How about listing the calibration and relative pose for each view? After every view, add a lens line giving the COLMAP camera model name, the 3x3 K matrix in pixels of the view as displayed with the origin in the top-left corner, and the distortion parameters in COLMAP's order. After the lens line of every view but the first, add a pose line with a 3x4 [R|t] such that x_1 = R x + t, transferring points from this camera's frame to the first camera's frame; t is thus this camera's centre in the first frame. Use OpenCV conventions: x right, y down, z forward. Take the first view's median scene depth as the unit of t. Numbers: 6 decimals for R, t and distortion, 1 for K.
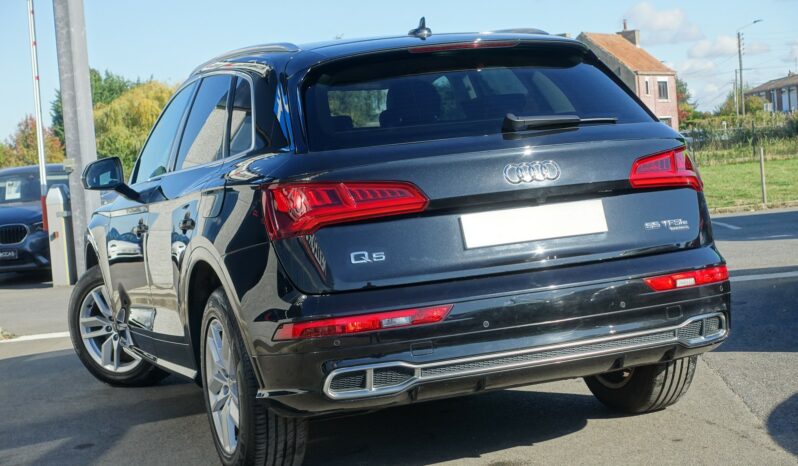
lens RADIAL K [[1381.6, 0, 399.0], [0, 1381.6, 233.0], [0, 0, 1]] dist [-0.022263, -0.123059]
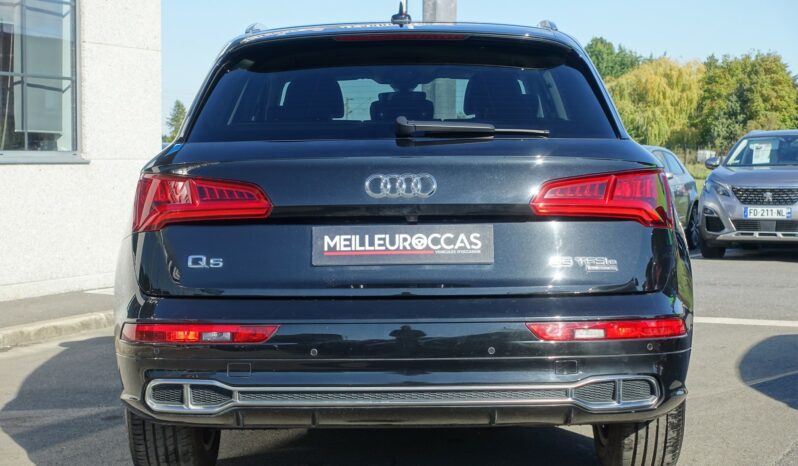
lens RADIAL K [[1381.6, 0, 399.0], [0, 1381.6, 233.0], [0, 0, 1]] dist [-0.022263, -0.123059]
pose [[0.927502, 0.102494, -0.359492, 0.385133], [-0.096249, 0.994732, 0.035282, -0.042114], [0.361214, 0.001876, 0.932481, 0.178692]]
